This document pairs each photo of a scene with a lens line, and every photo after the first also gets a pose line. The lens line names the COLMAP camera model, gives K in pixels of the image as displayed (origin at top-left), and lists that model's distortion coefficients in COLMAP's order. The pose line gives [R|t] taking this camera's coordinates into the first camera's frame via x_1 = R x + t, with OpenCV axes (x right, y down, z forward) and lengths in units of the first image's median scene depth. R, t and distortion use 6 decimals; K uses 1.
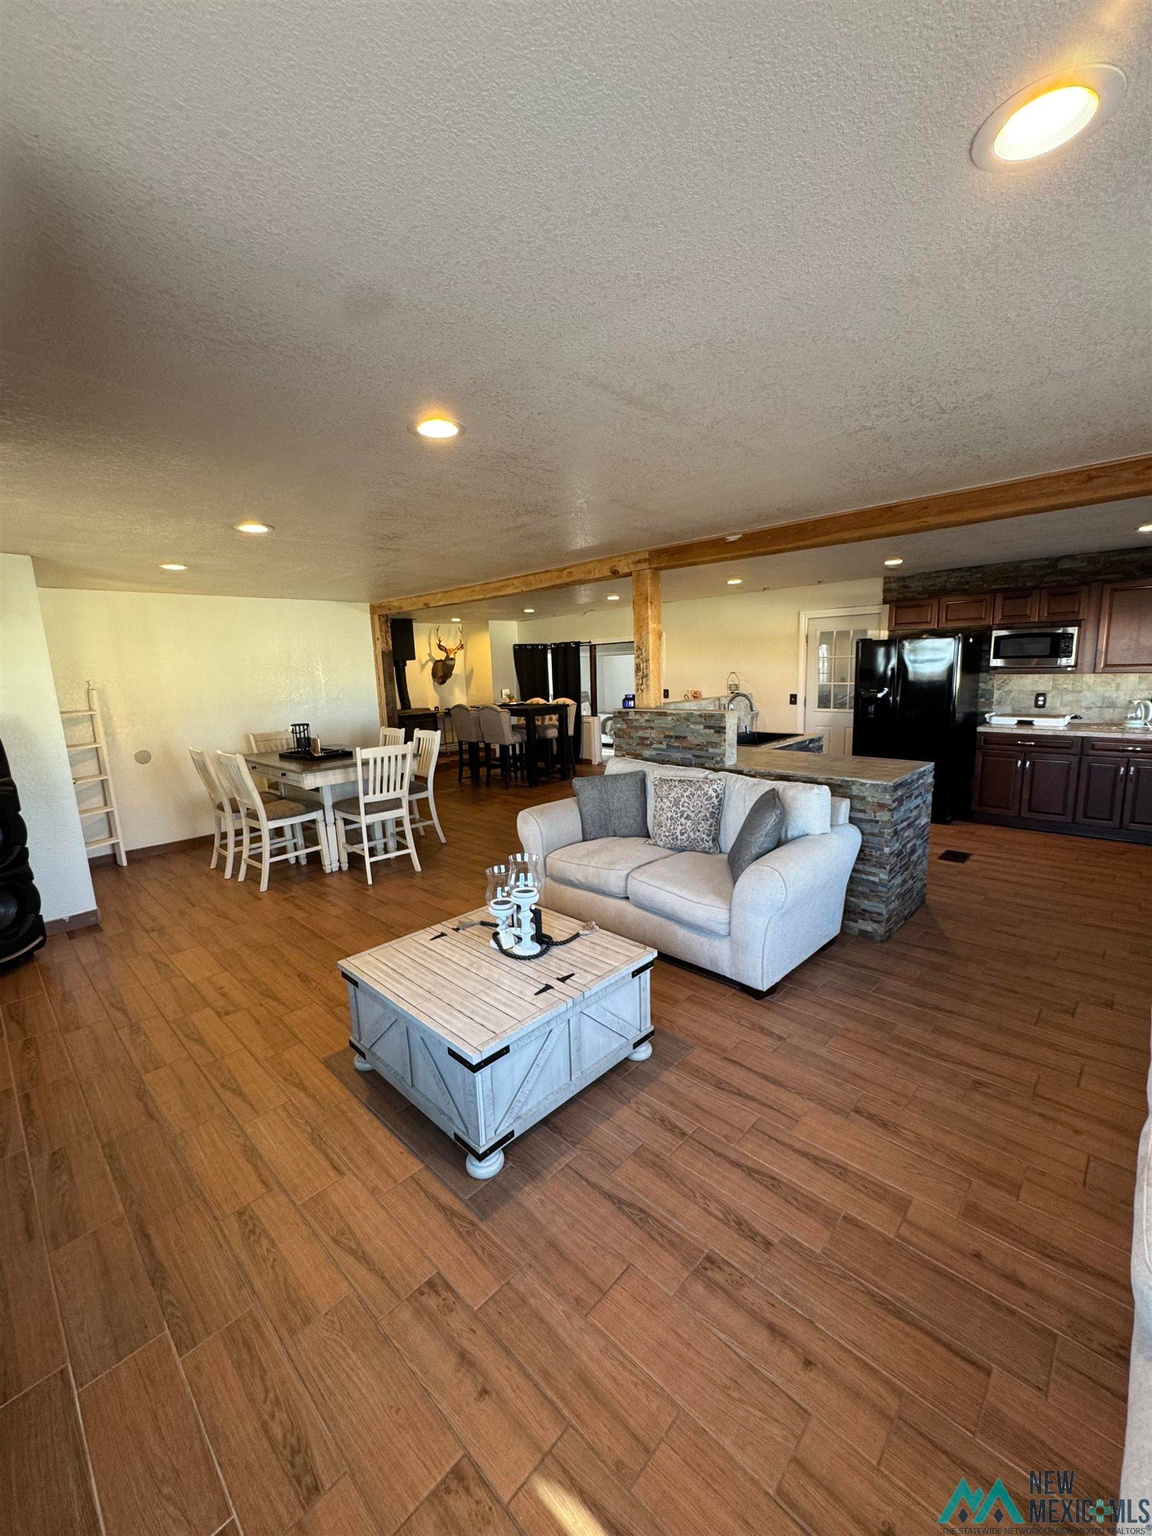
lens RADIAL K [[614.2, 0, 578.4], [0, 614.2, 768.0], [0, 0, 1]] dist [-0.002752, 0.000364]
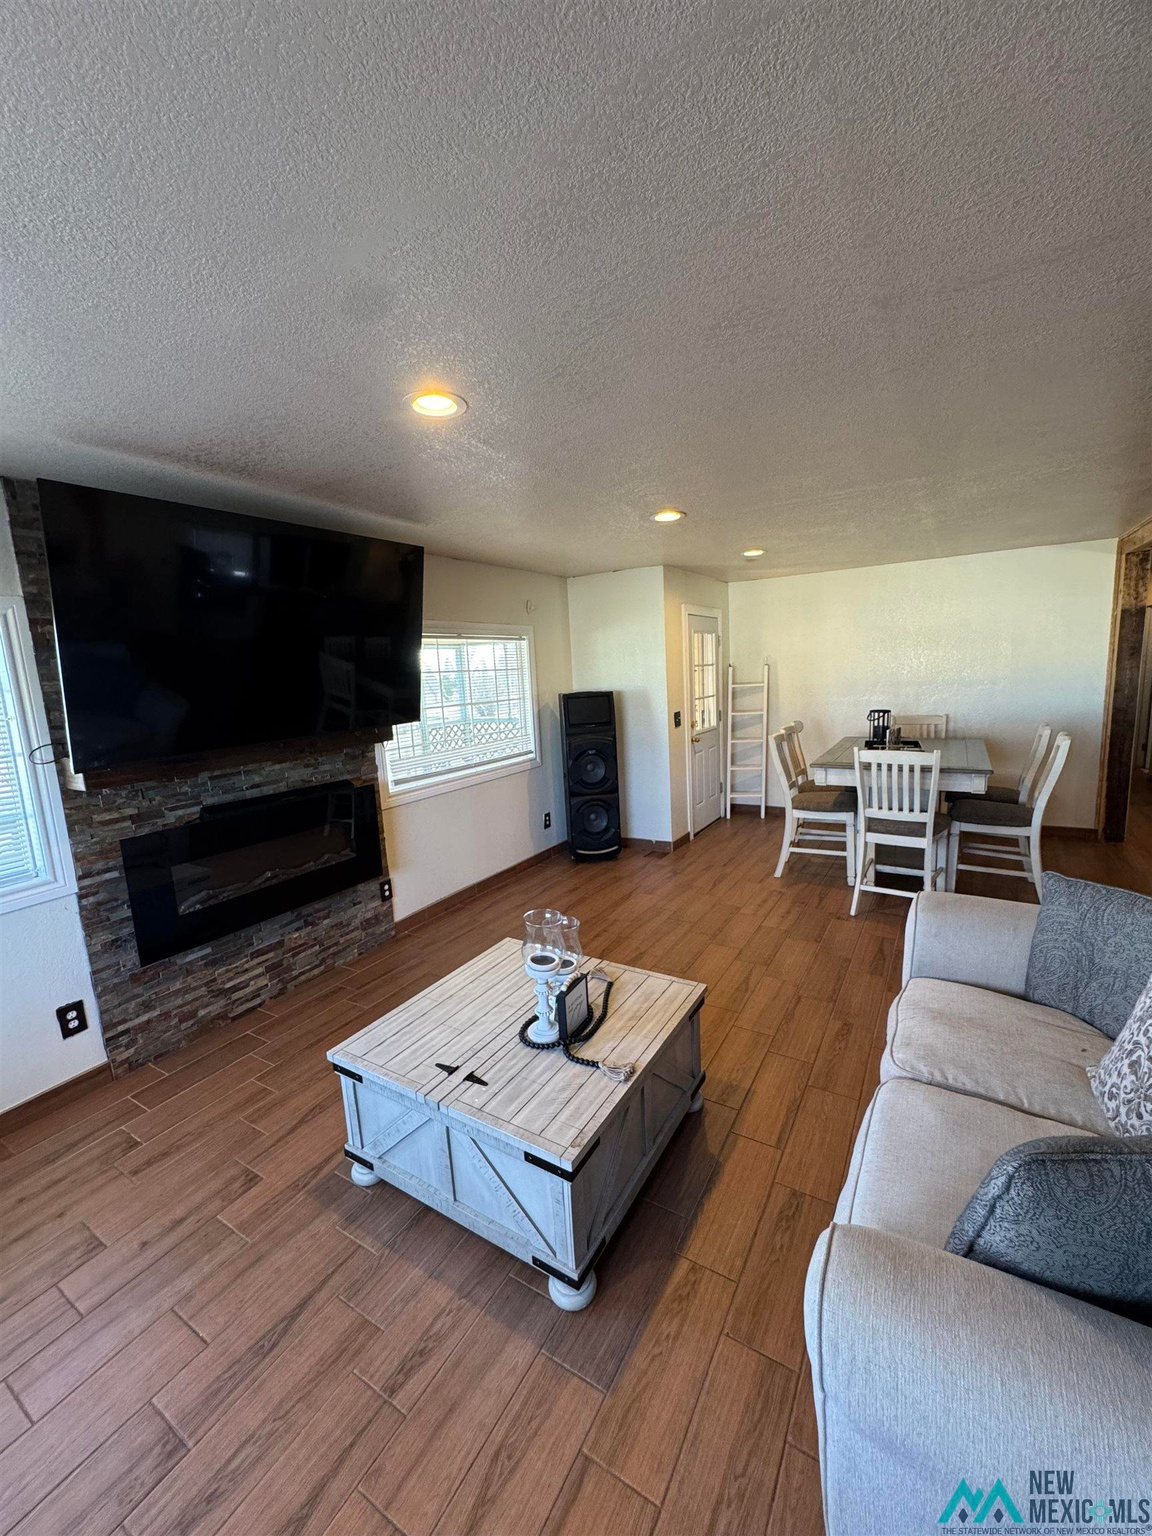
lens RADIAL K [[615.6, 0, 576.8], [0, 615.6, 767.1], [0, 0, 1]] dist [0.000229, 0.000269]
pose [[0.215234, 0.180360, -0.959763, 0.288900], [-0.119676, 0.980261, 0.157373, -0.077126], [0.969202, 0.080989, 0.232570, 0.387249]]
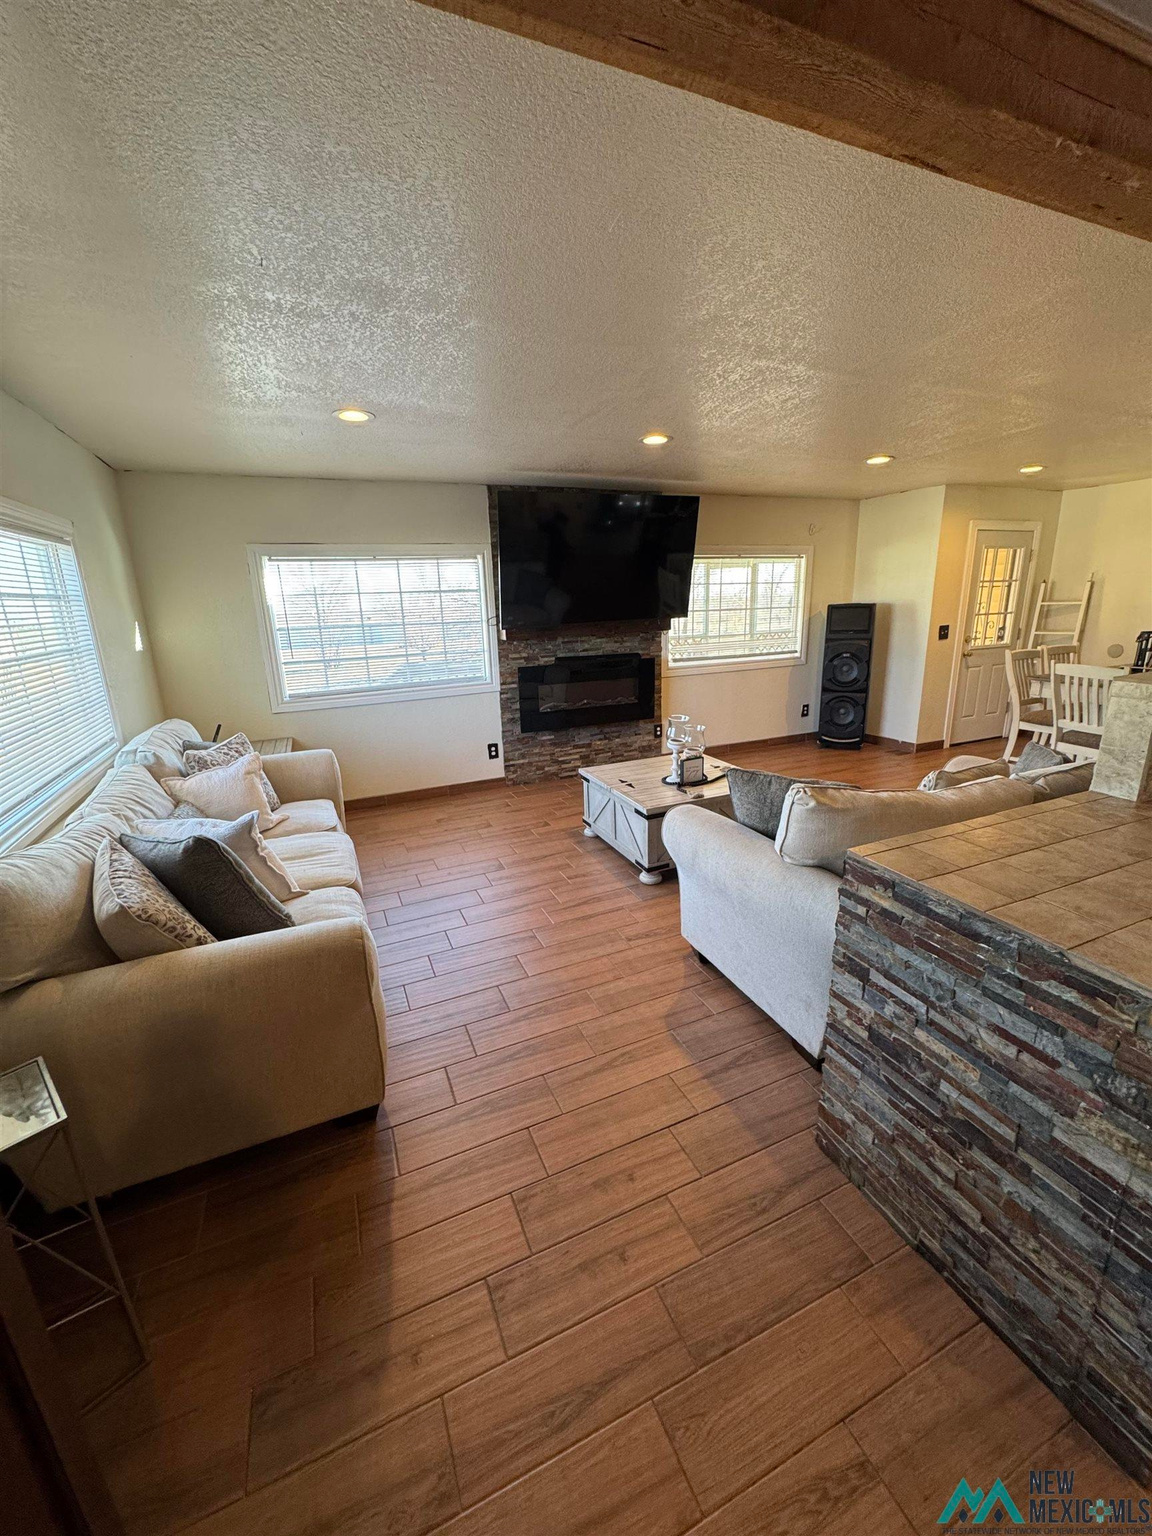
lens RADIAL K [[614.2, 0, 578.4], [0, 614.2, 768.0], [0, 0, 1]] dist [-0.002752, 0.000364]
pose [[-0.384272, 0.293900, -0.875190, 0.604143], [-0.108794, 0.926955, 0.359052, -0.111573], [0.916788, 0.233189, -0.324228, 0.587798]]
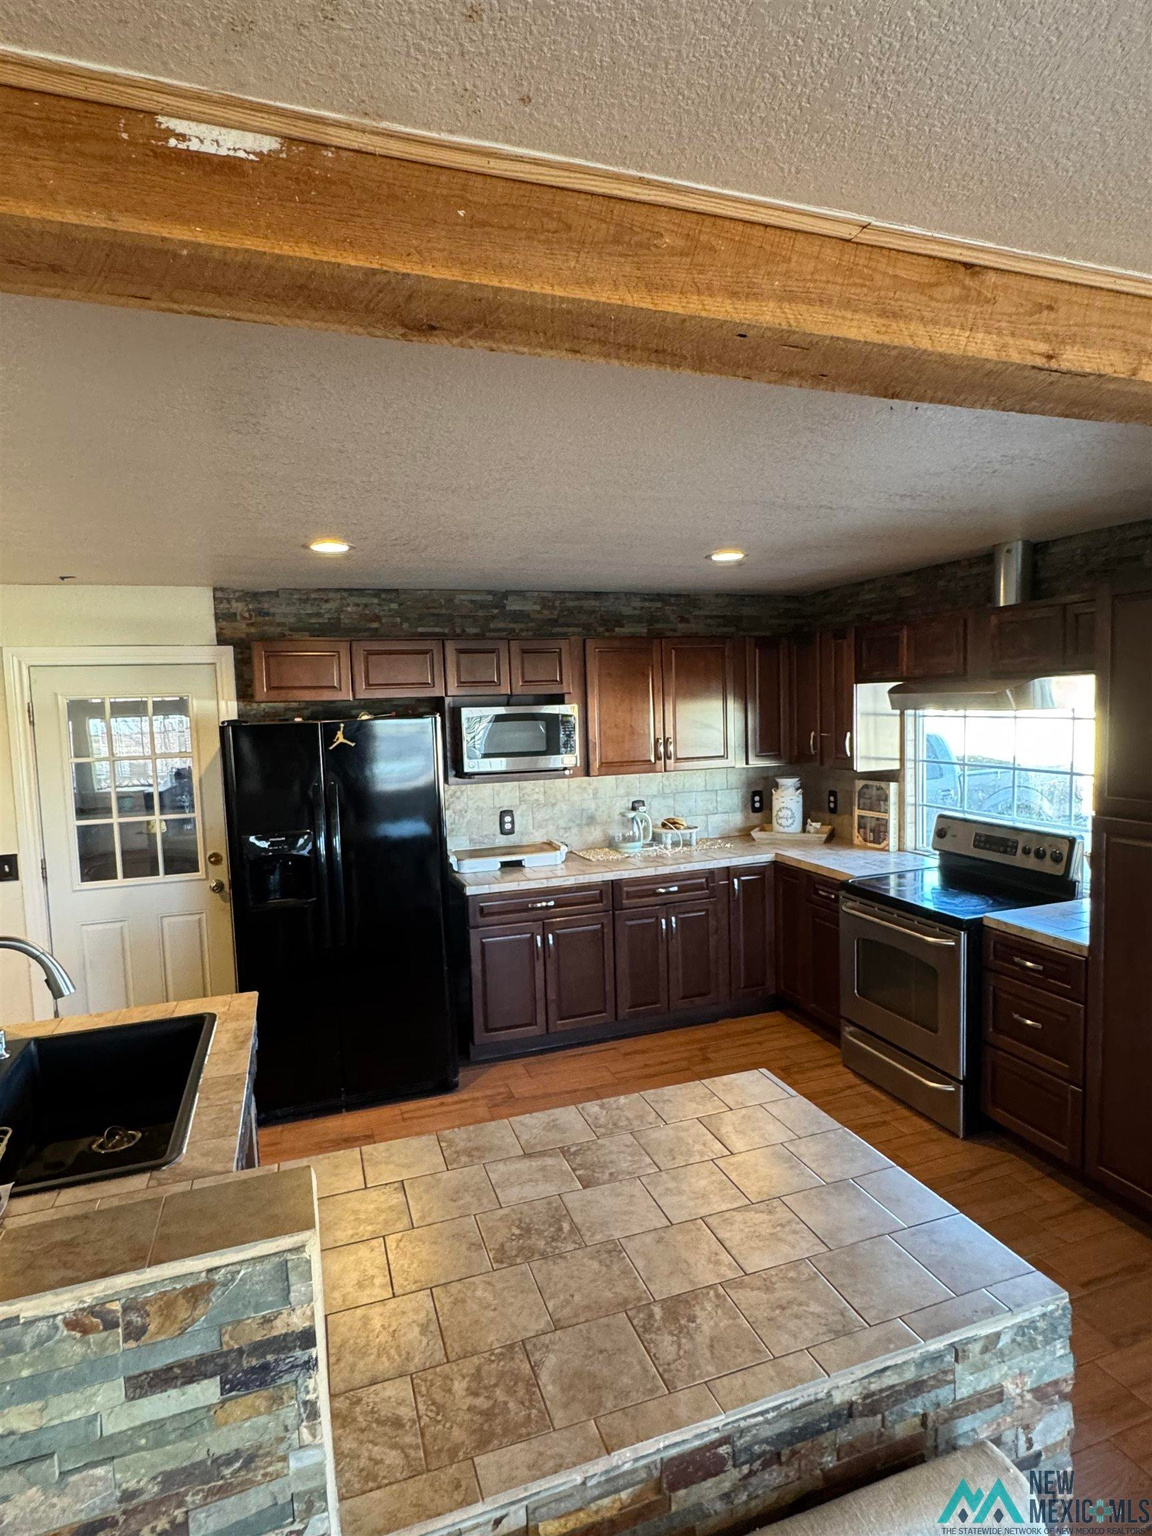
lens RADIAL K [[825.0, 0, 579.3], [0, 825.0, 770.3], [0, 0, 1]] dist [-0.001492, -0.000741]
pose [[0.444479, -0.053937, 0.894164, 0.068768], [0.166078, 0.985842, -0.023088, -0.140392], [-0.880259, 0.158763, 0.447144, 0.613163]]
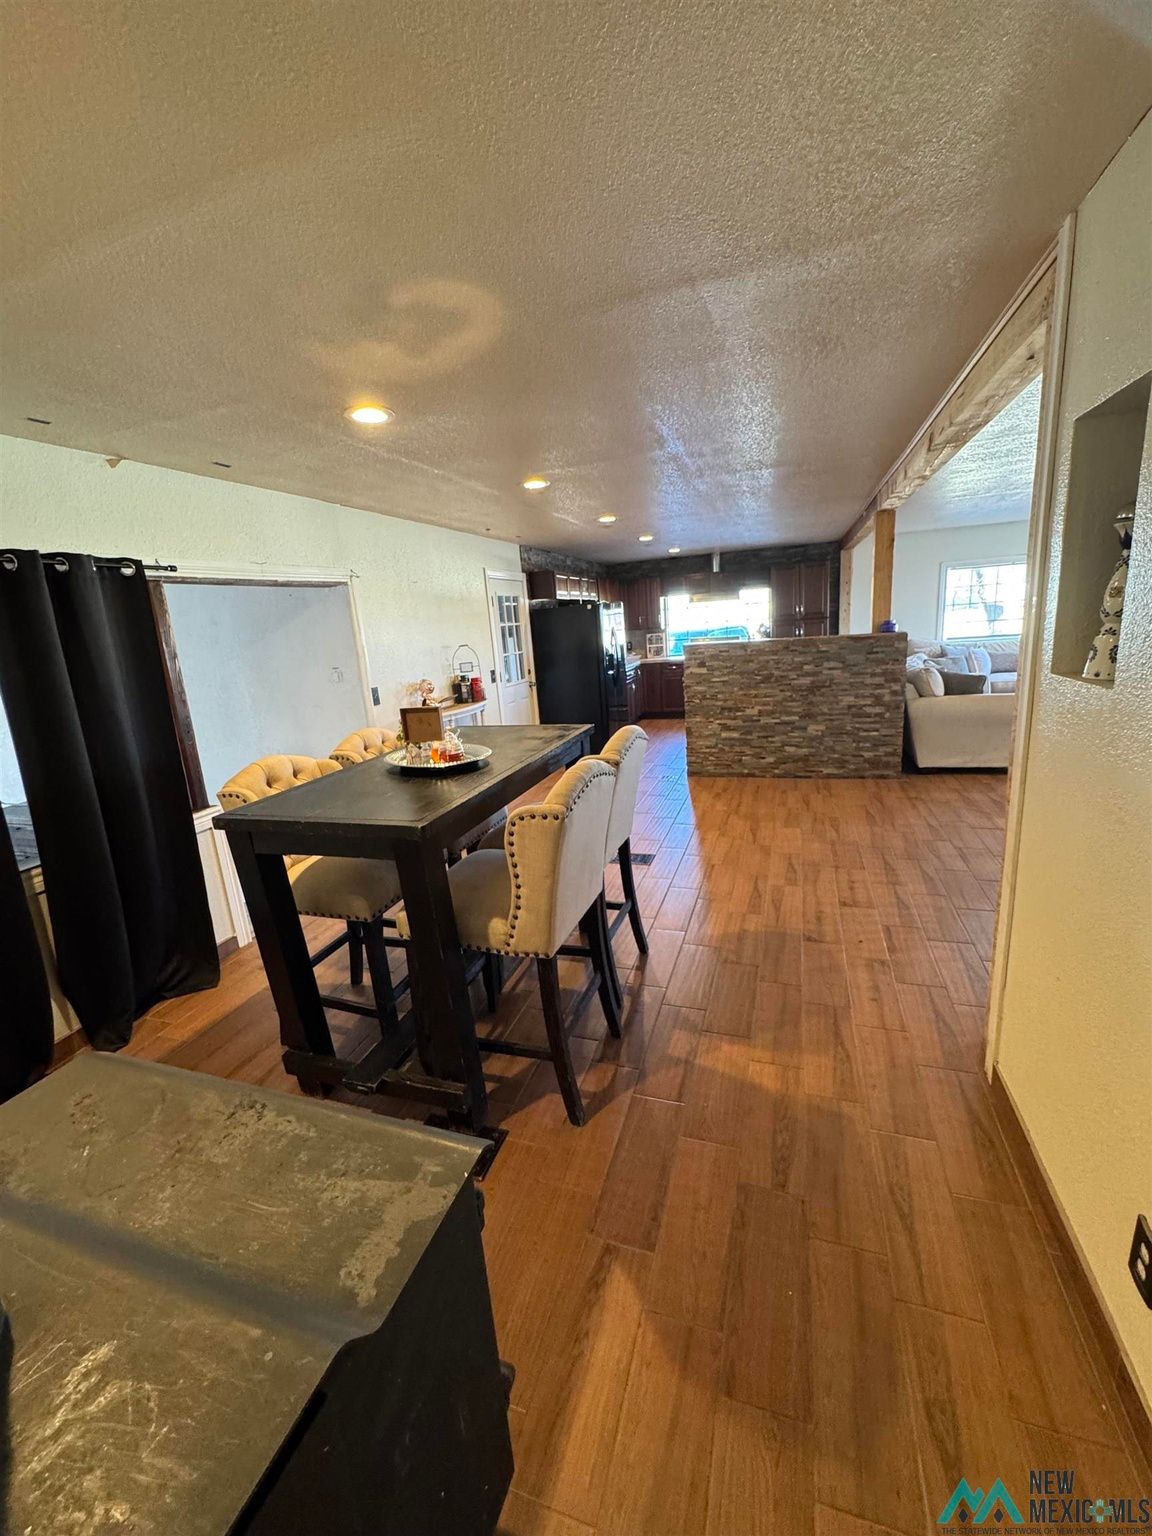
lens RADIAL K [[614.2, 0, 578.4], [0, 614.2, 768.0], [0, 0, 1]] dist [-0.002752, 0.000364]
pose [[-0.425461, -0.142663, 0.893661, -0.616122], [0.238381, 0.934954, 0.262745, -0.258066], [-0.873016, 0.324820, -0.363778, 1.722005]]
